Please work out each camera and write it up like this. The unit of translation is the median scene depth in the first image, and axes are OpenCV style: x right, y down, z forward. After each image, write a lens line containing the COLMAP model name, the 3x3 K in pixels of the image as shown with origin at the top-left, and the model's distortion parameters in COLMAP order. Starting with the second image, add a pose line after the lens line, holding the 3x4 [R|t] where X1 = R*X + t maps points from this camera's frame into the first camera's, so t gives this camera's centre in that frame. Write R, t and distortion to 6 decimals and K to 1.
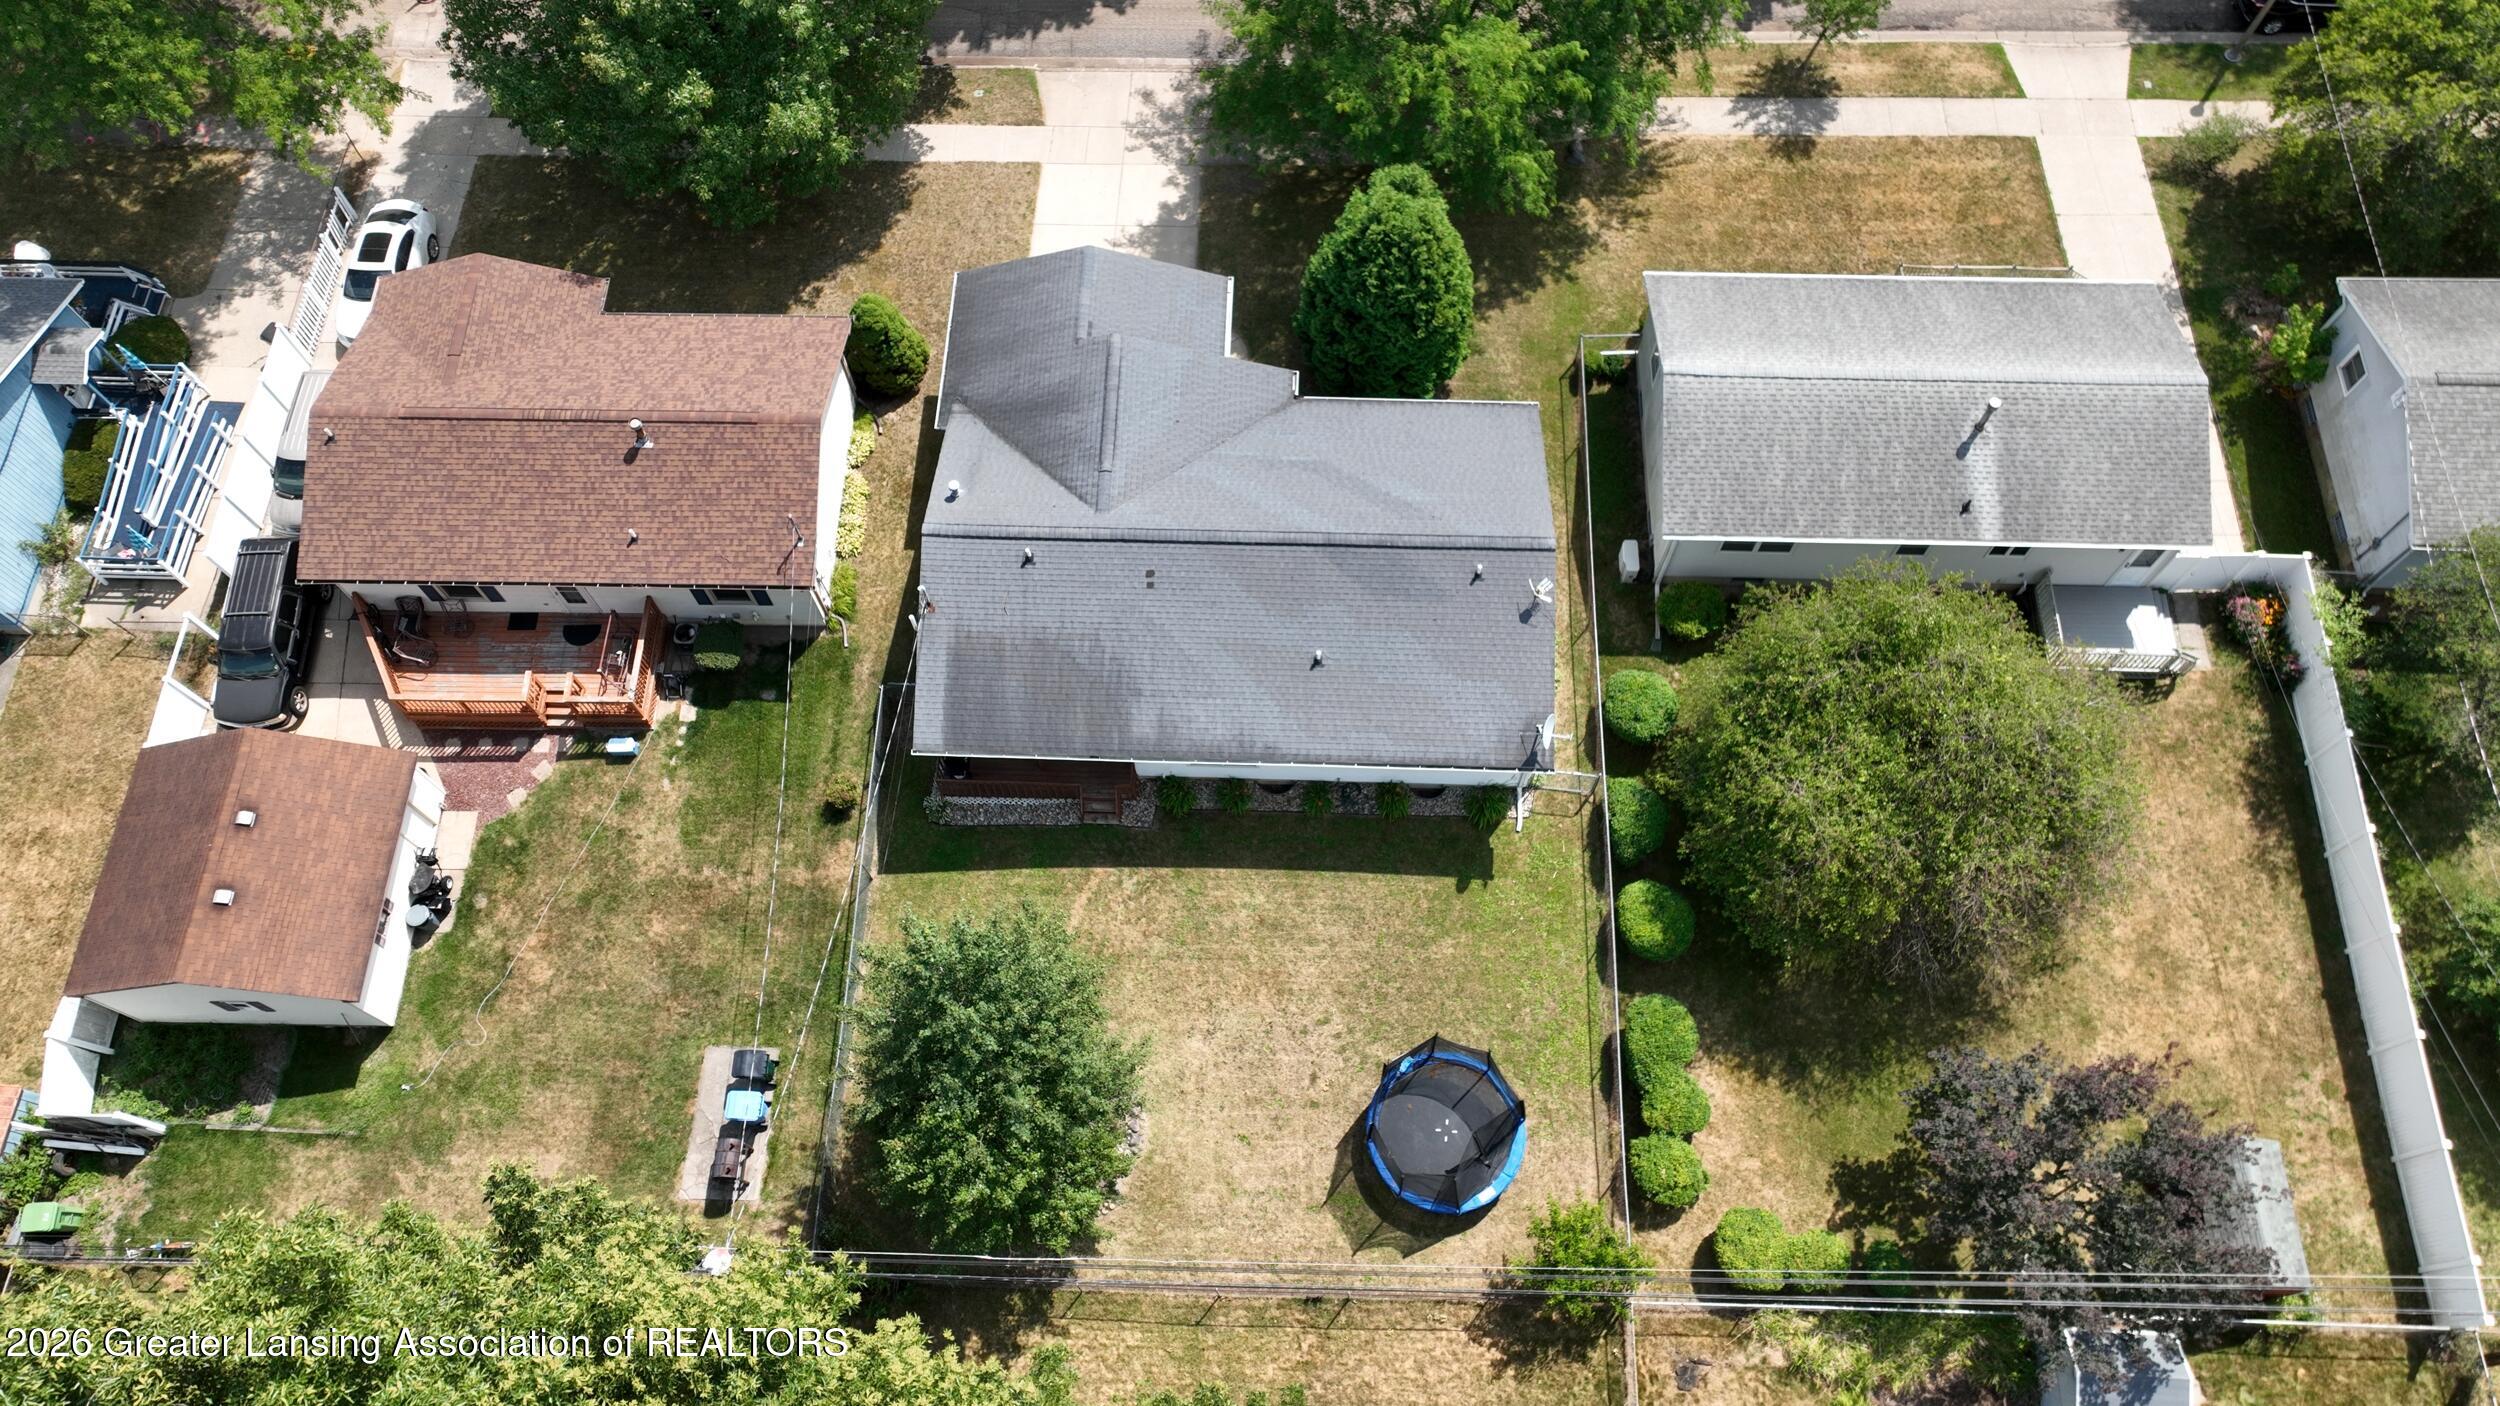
lens RADIAL K [[1748.9, 0, 1259.1], [0, 1748.9, 699.3], [0, 0, 1]] dist [0.006579, -0.000725]
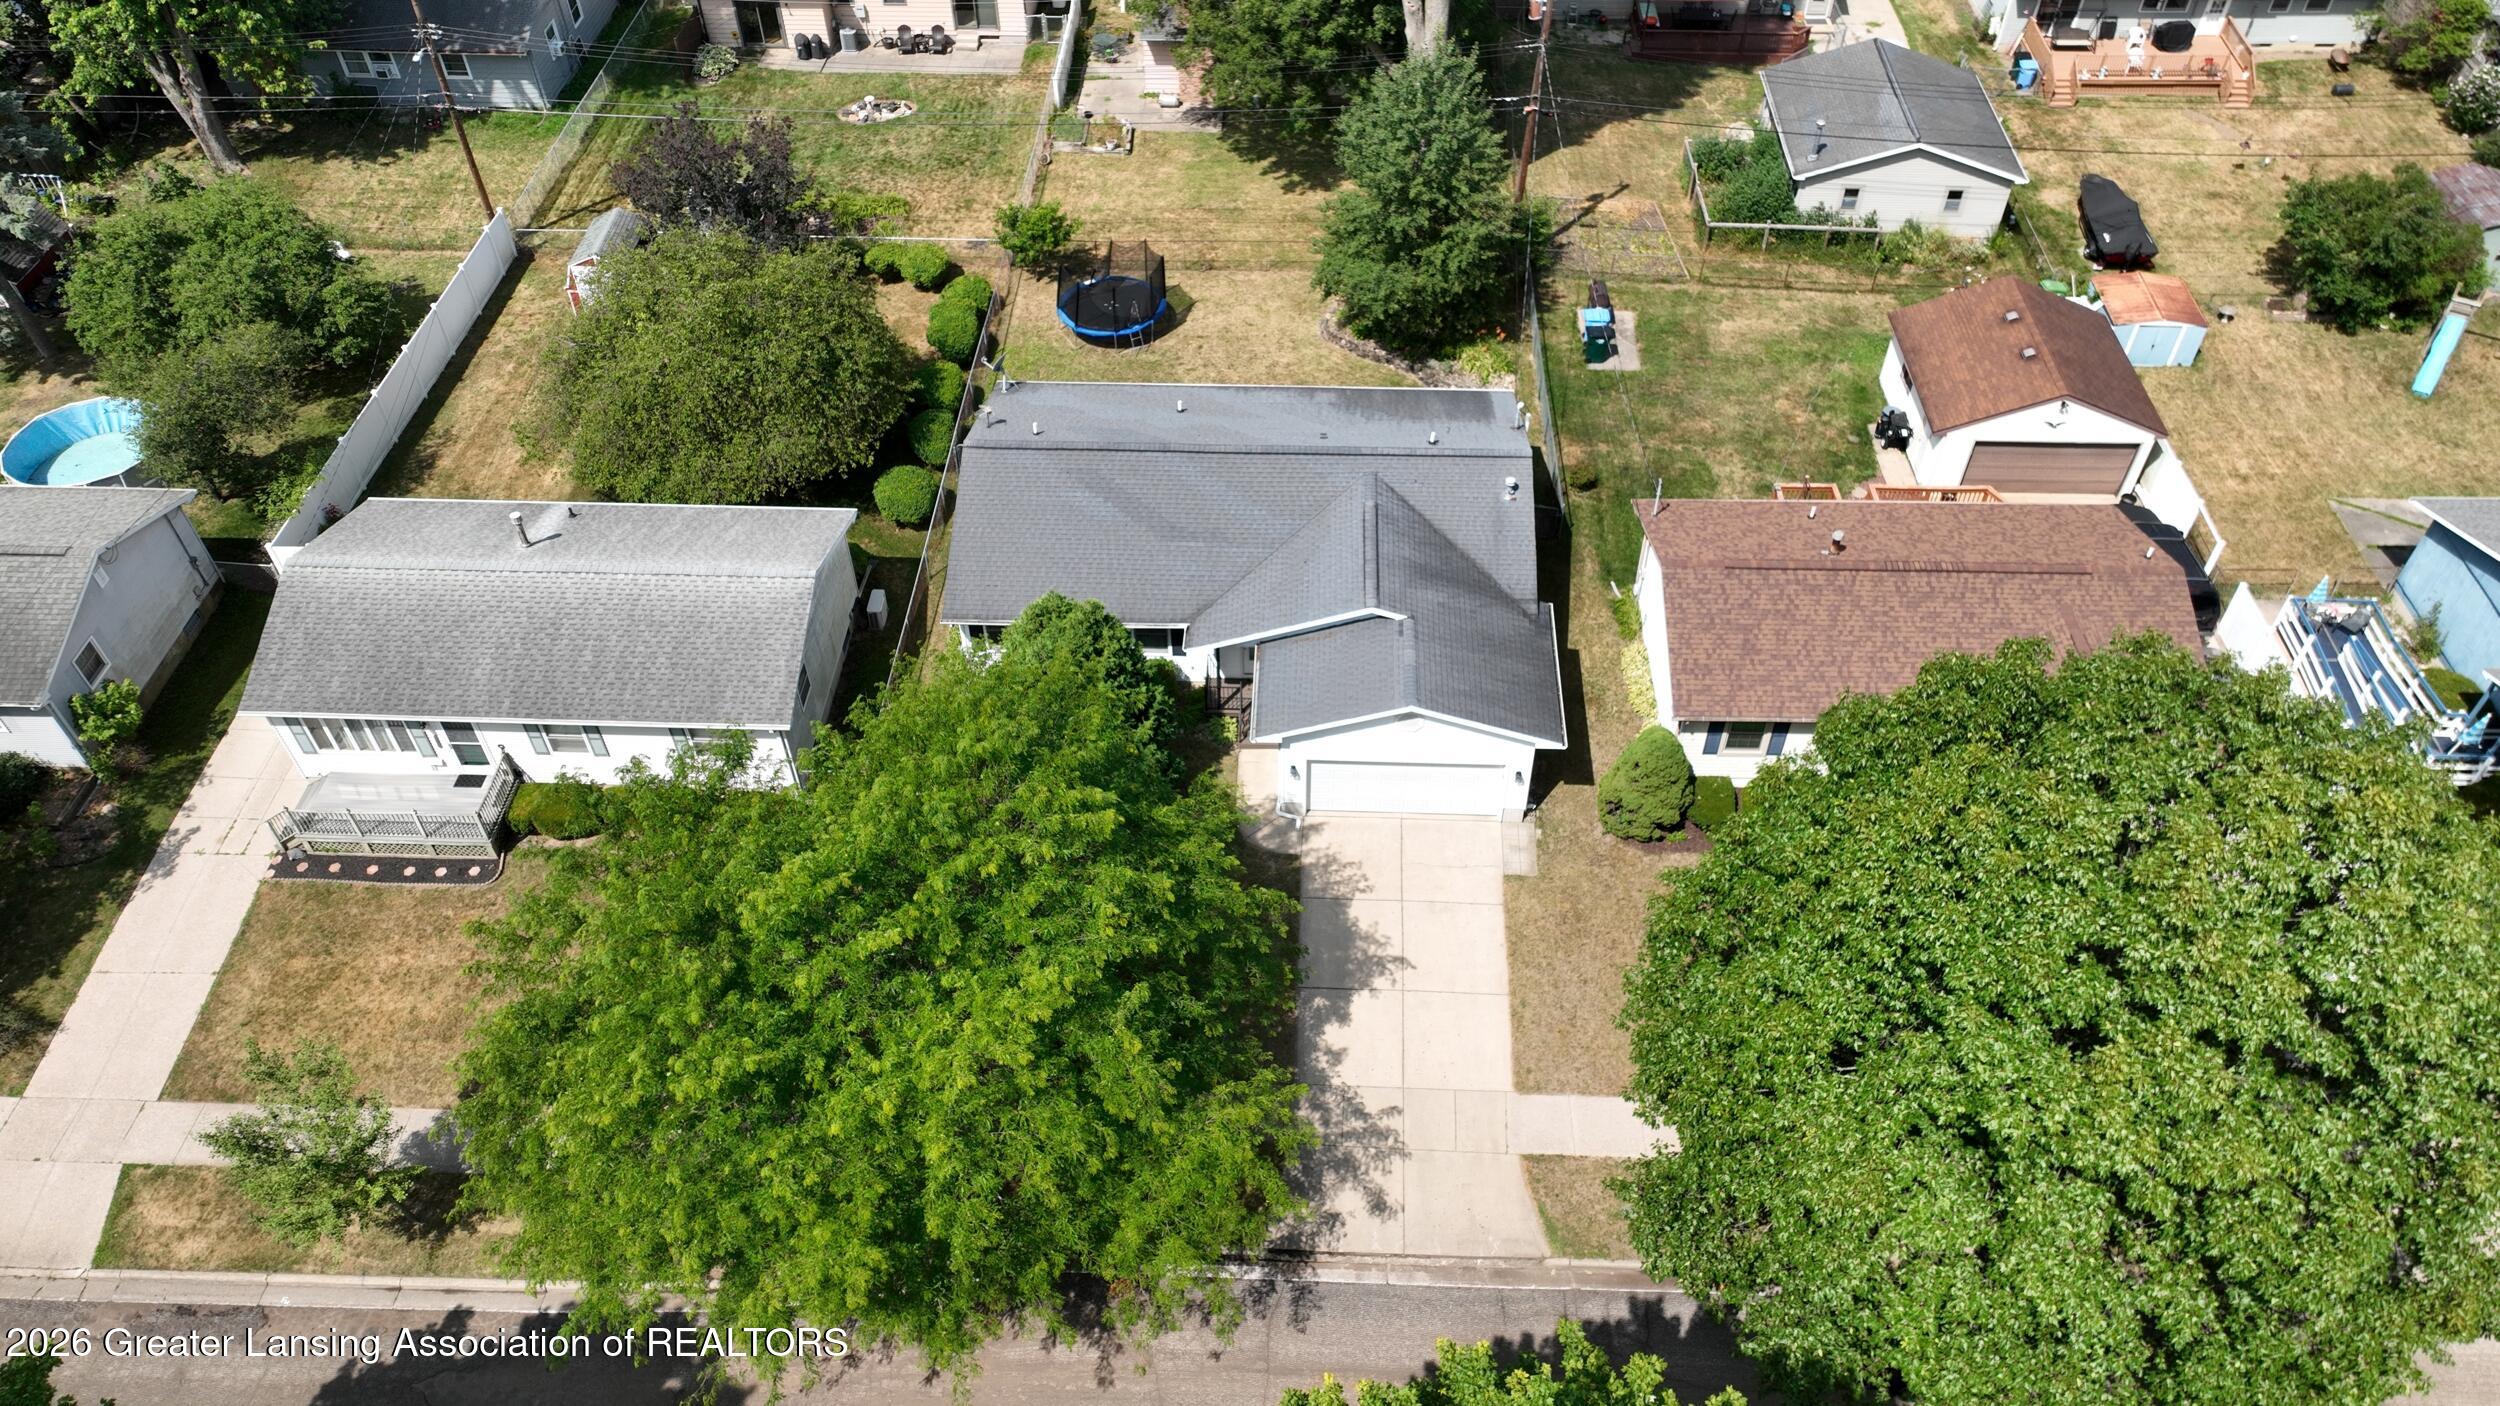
lens RADIAL K [[1762.5, 0, 1251.1], [0, 1762.5, 714.1], [0, 0, 1]] dist [0.012722, -0.002404]
pose [[-0.999766, 0.003118, 0.021418, -0.036437], [0.018732, -0.371070, 0.928416, -1.133218], [0.010842, 0.928599, 0.370925, 0.699200]]
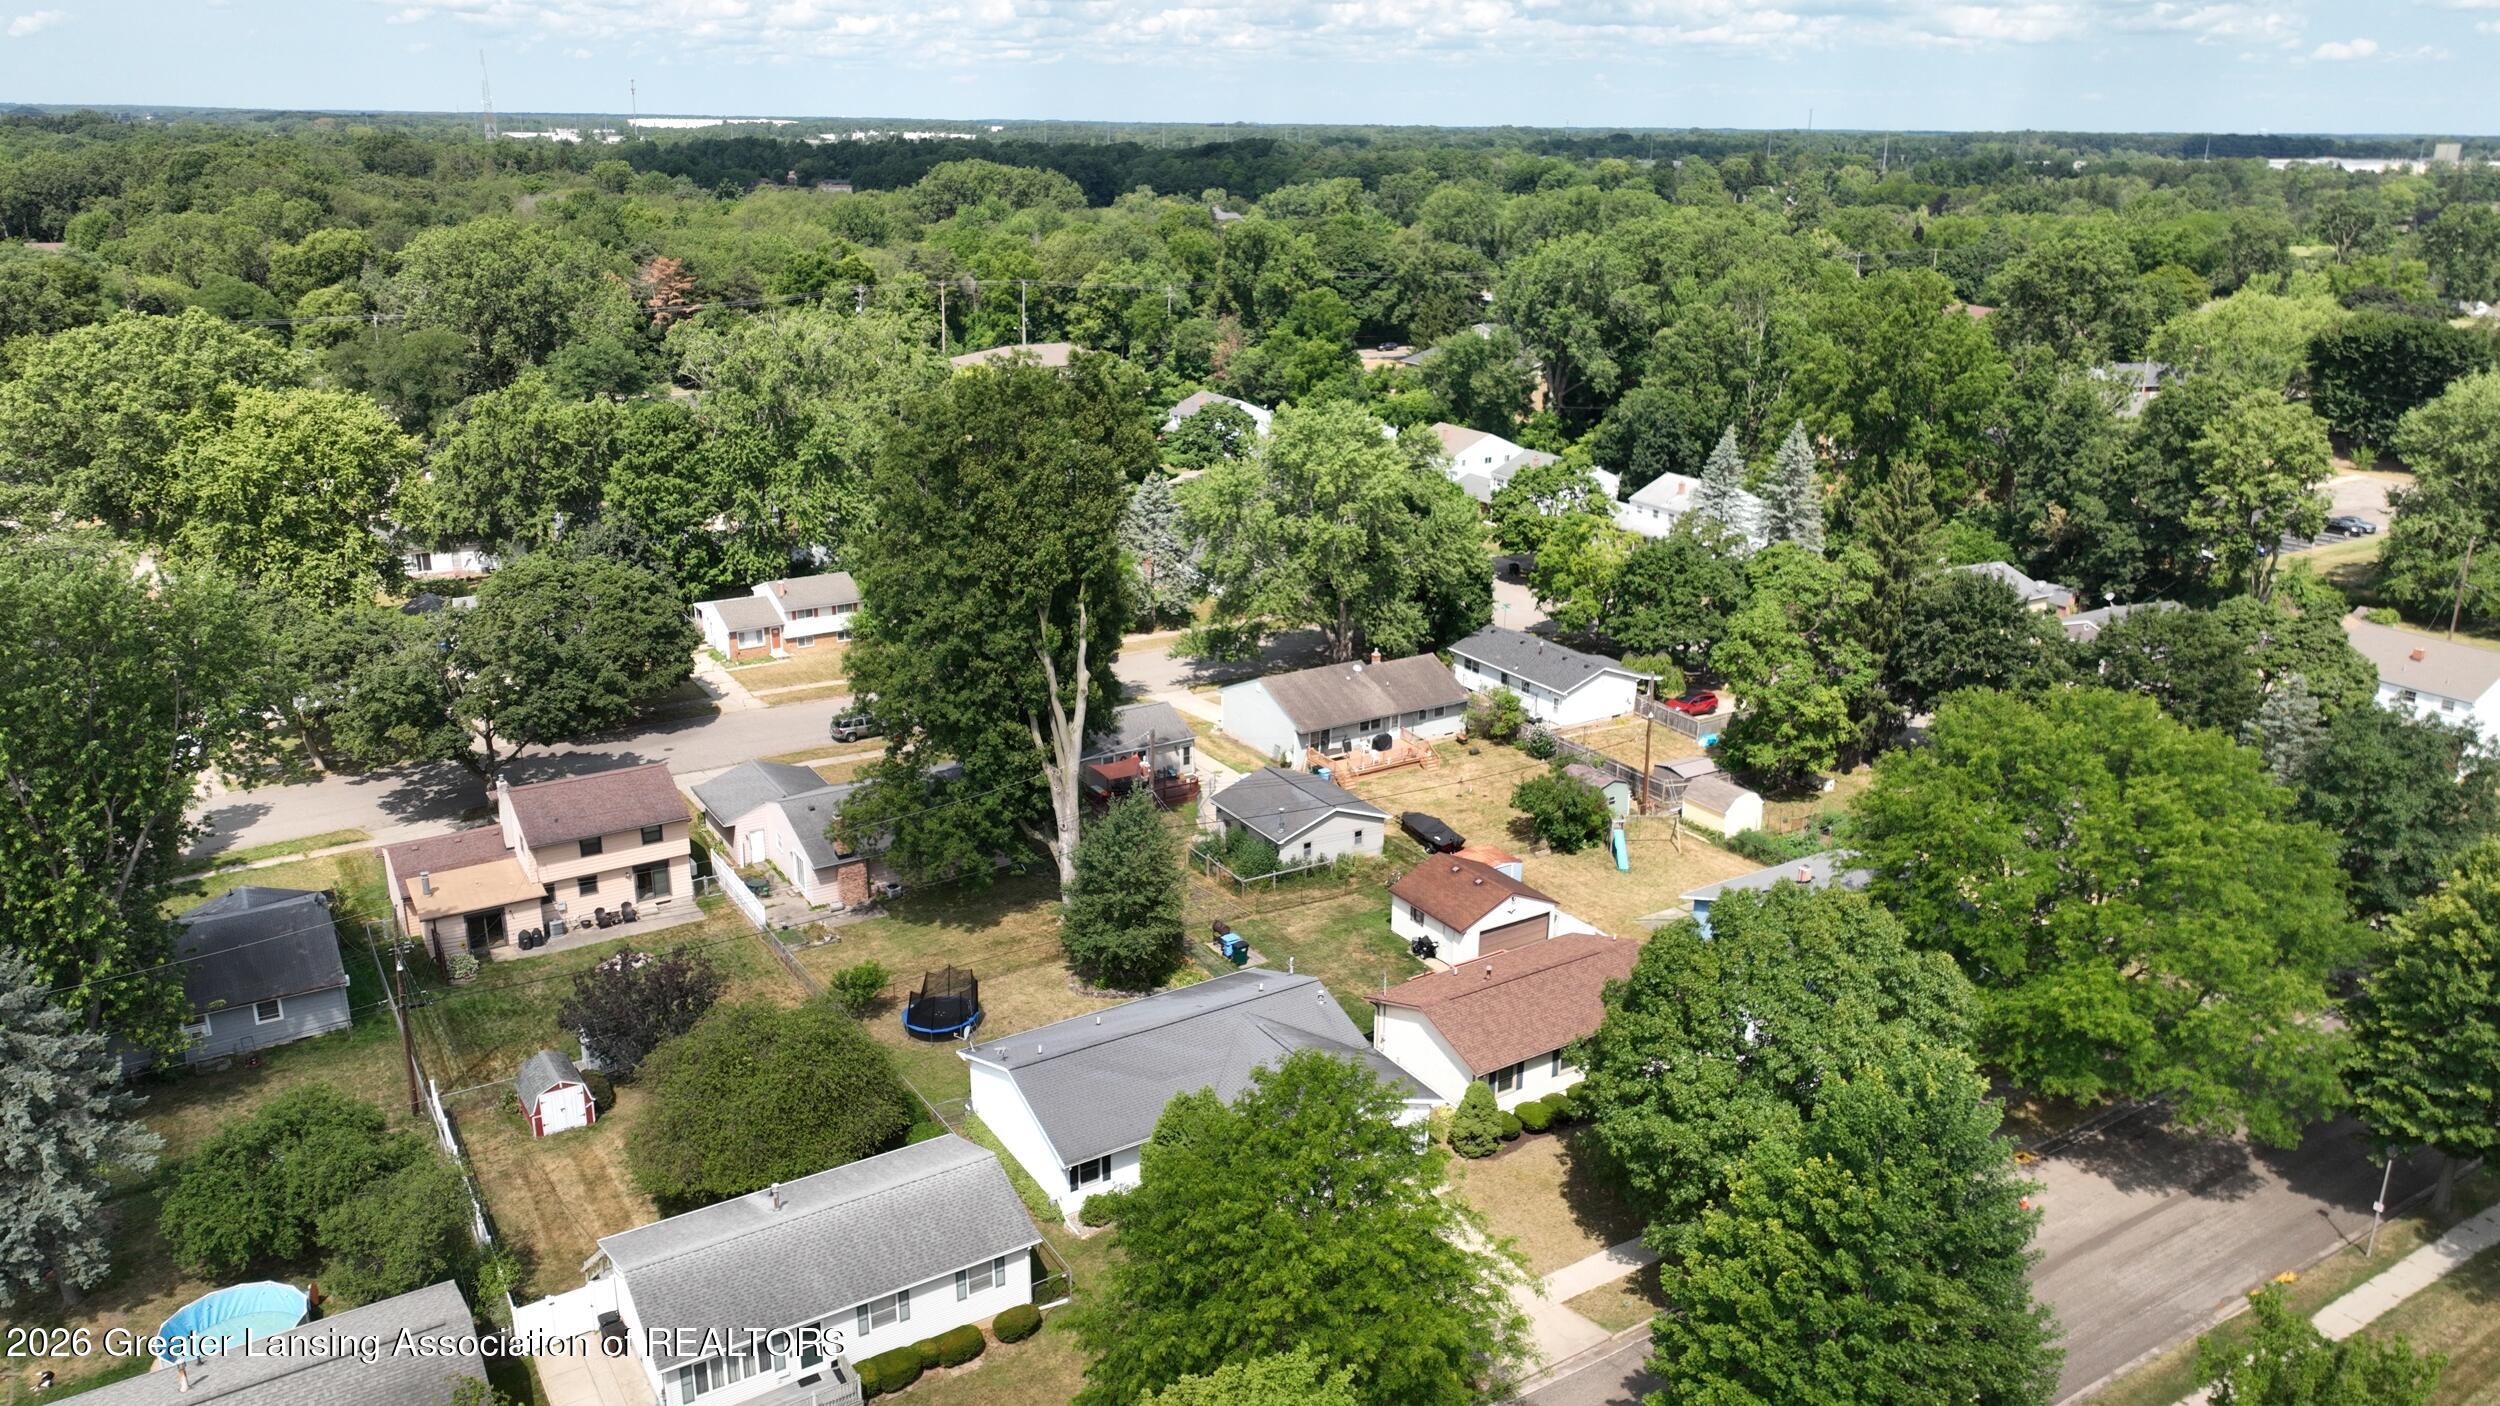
lens RADIAL K [[1776.8, 0, 1240.1], [0, 1776.8, 696.9], [0, 0, 1]] dist [-0.002387, -0.000771]
pose [[-0.832225, 0.173263, -0.526670, 0.776541], [-0.505154, 0.154569, 0.849075, -1.616878], [0.228520, 0.972671, -0.041112, 0.728142]]
